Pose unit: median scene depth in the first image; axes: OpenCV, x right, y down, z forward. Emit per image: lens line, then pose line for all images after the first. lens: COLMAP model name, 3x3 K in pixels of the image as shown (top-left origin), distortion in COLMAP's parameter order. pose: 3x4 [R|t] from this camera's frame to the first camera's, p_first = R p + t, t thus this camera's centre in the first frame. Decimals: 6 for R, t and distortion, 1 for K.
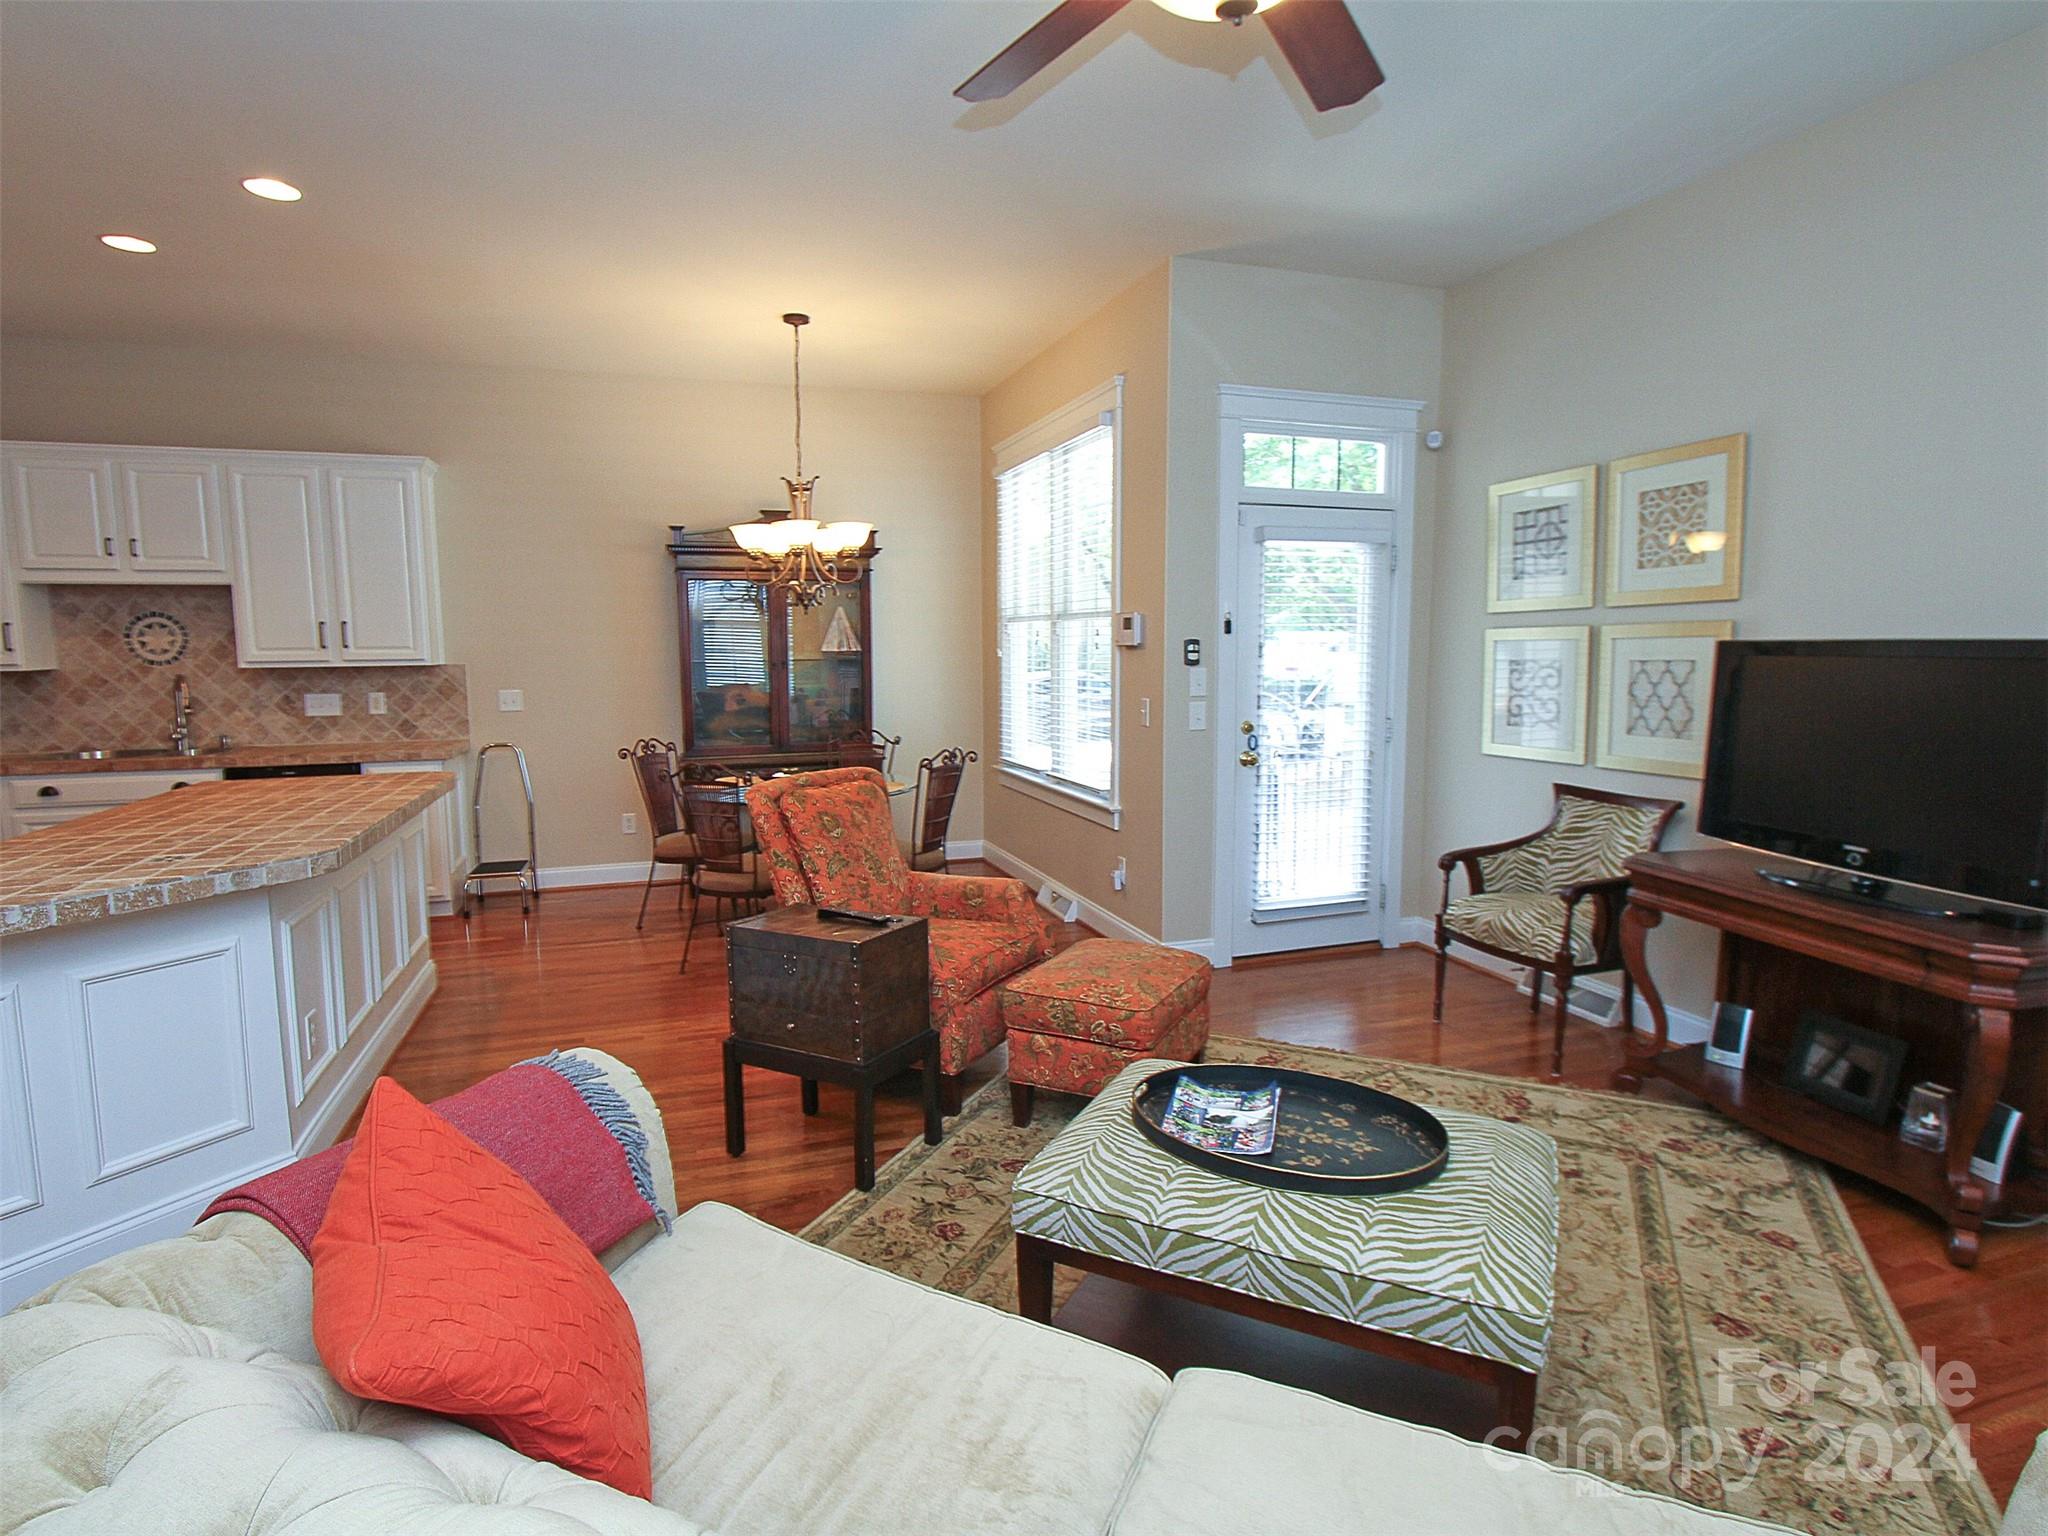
lens RADIAL K [[1070.4, 0, 1014.7], [0, 1070.4, 766.2], [0, 0, 1]] dist [-0.029766, 0.011538]
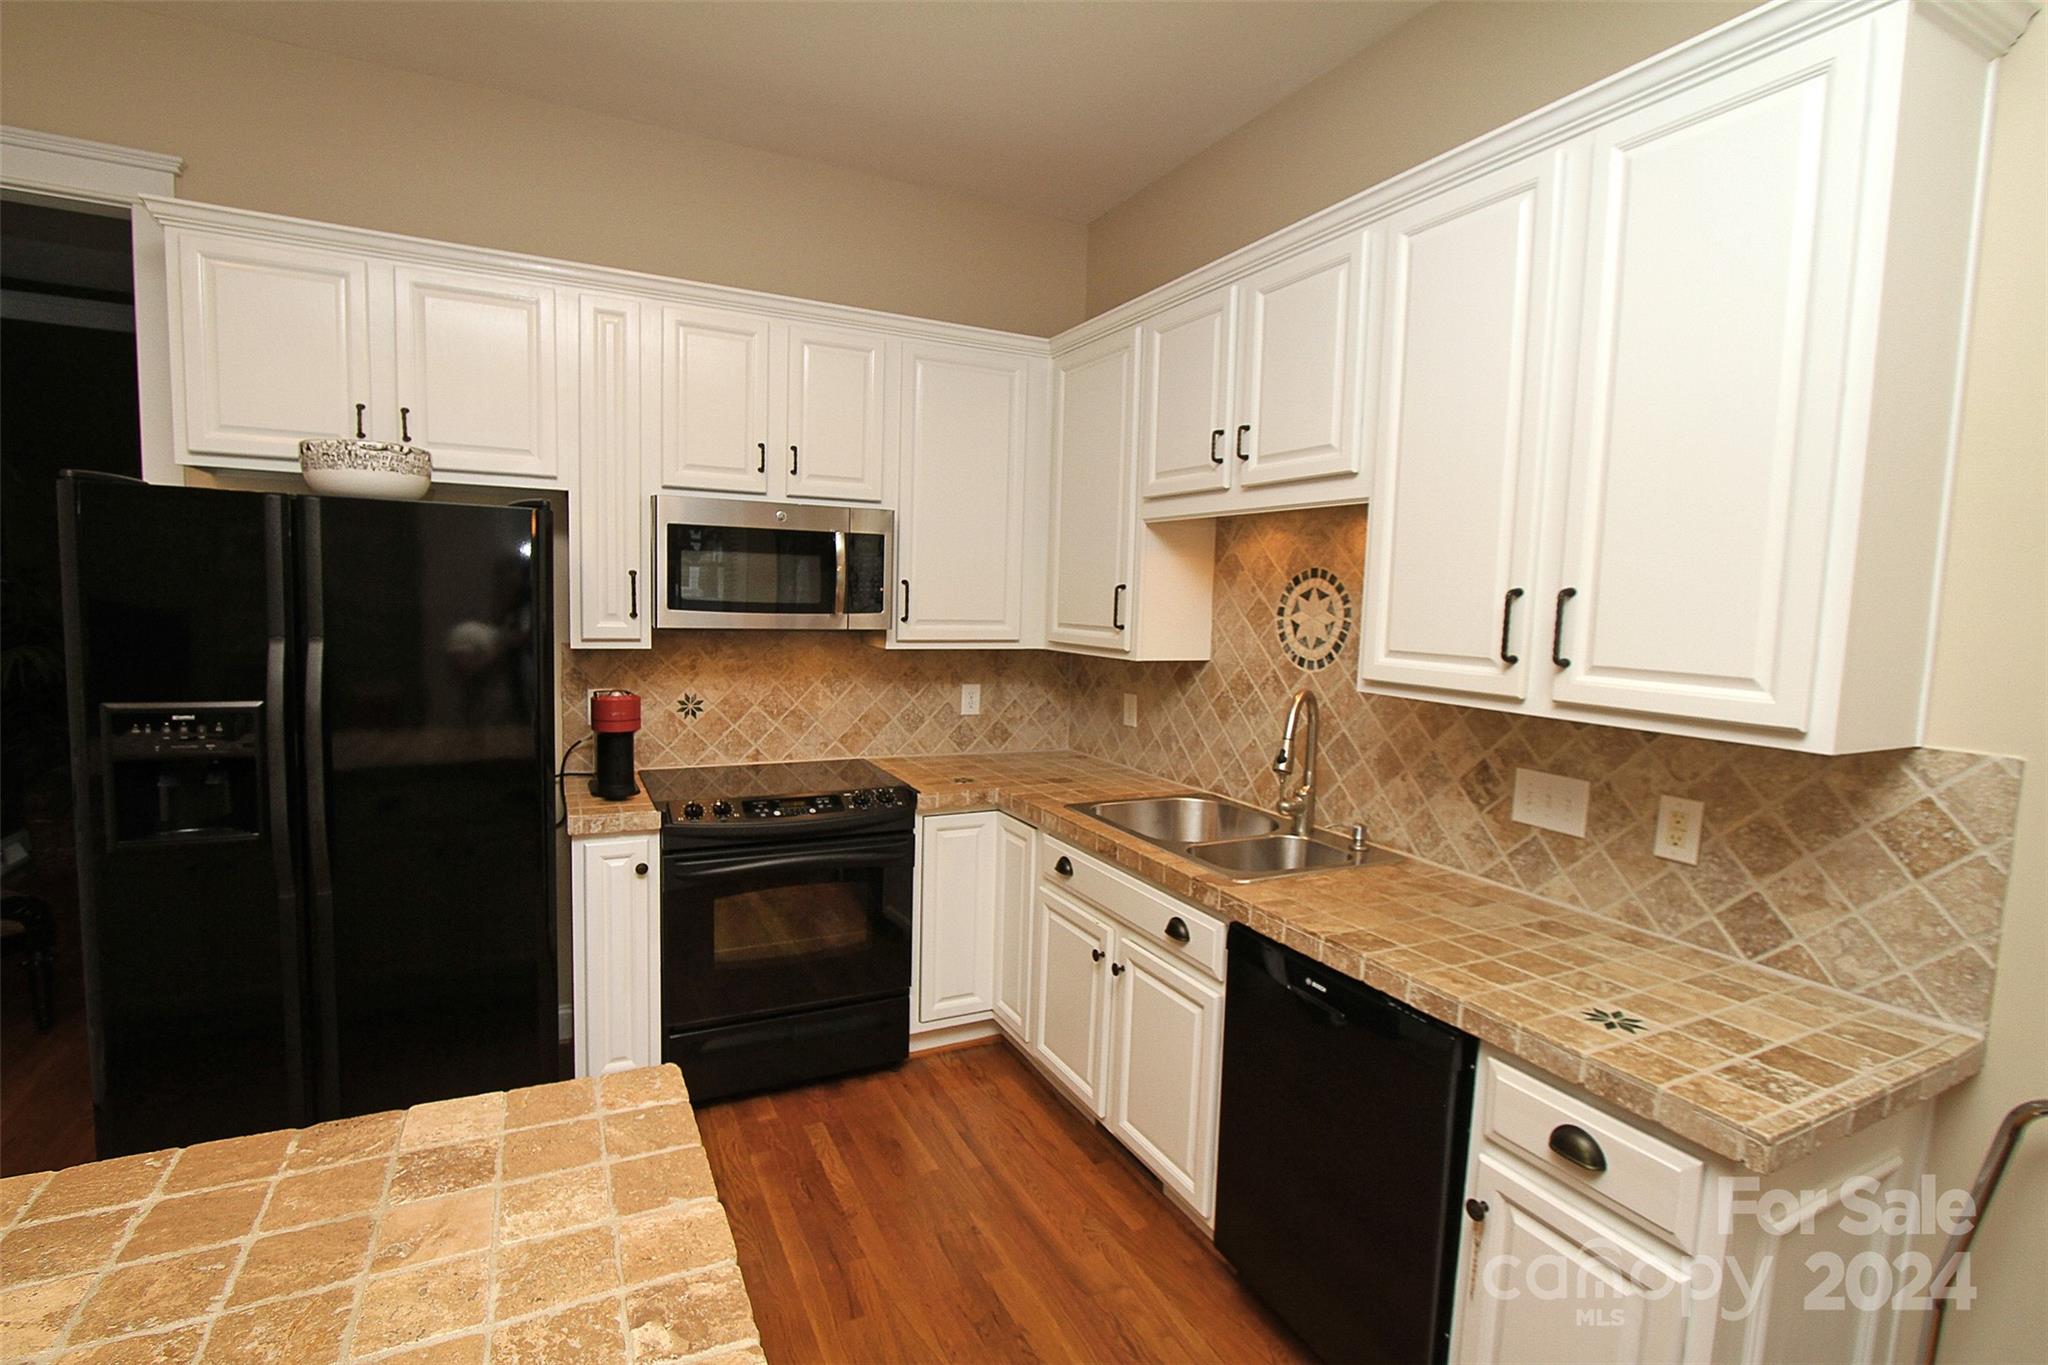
lens RADIAL K [[947.4, 0, 1019.2], [0, 947.4, 681.7], [0, 0, 1]] dist [-0.026366, 0.005777]
pose [[0.141852, 0.100967, -0.984725, -0.393850], [-0.145948, 0.986046, 0.080078, -0.115905], [0.979070, 0.132359, 0.154608, 0.859005]]
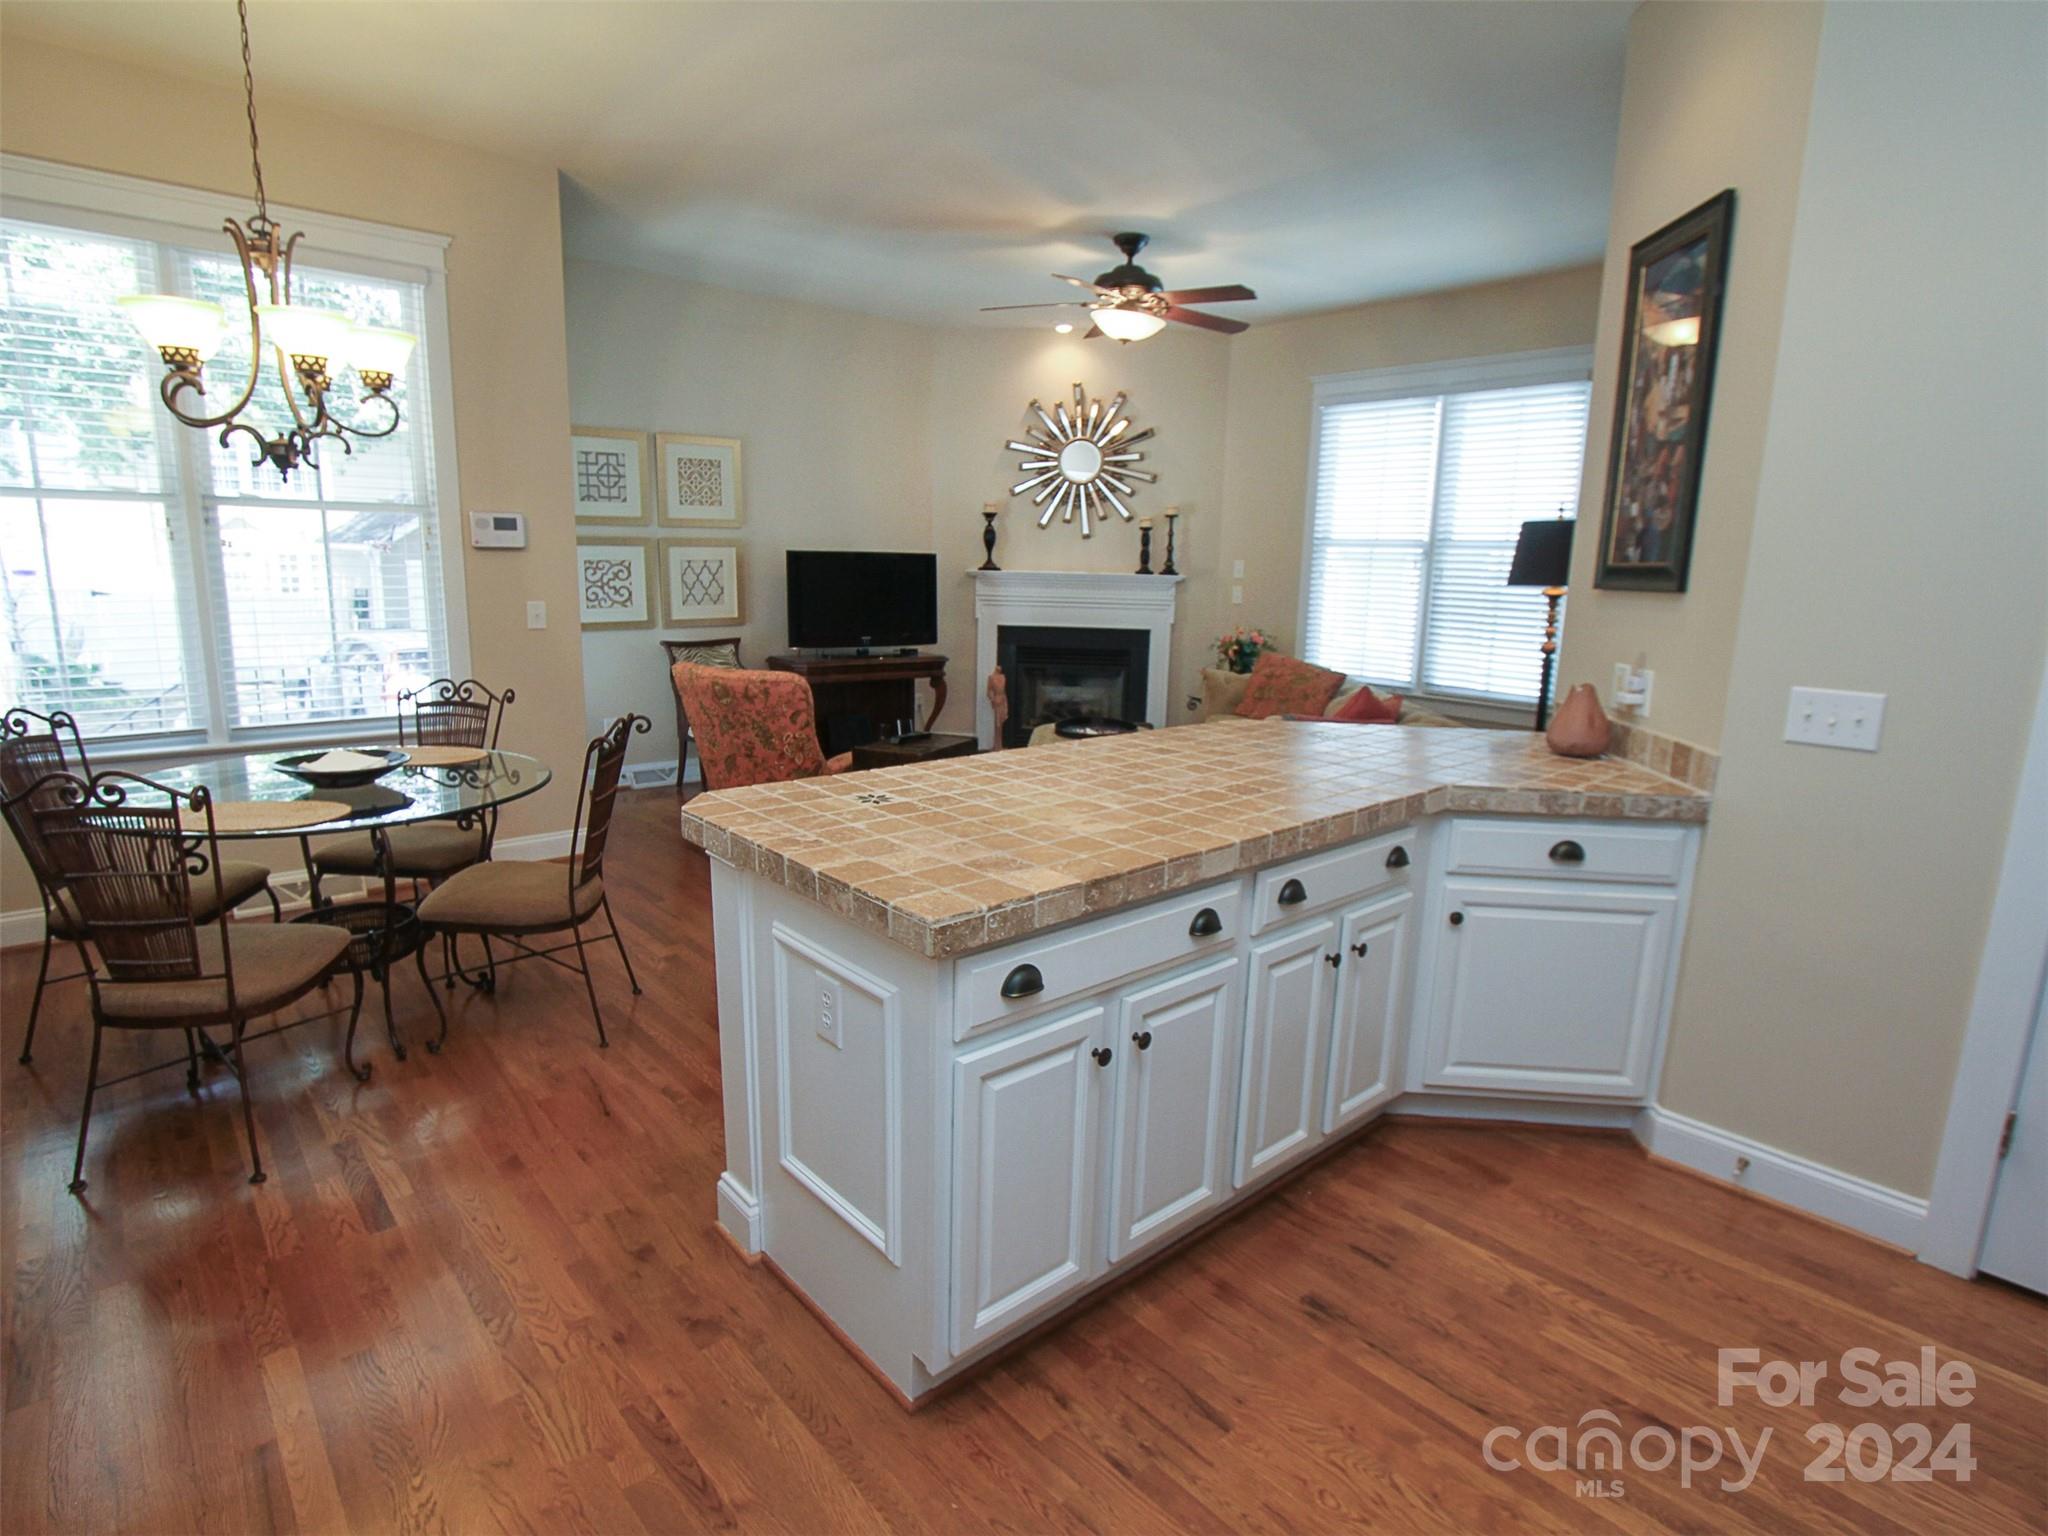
lens RADIAL K [[1065.4, 0, 1011.9], [0, 1065.4, 767.6], [0, 0, 1]] dist [-0.035419, 0.015810]
pose [[-0.386888, -0.181730, 0.904042, -0.901410], [0.083744, 0.969412, 0.230709, -0.095914], [-0.918316, 0.164967, -0.359835, 0.902643]]
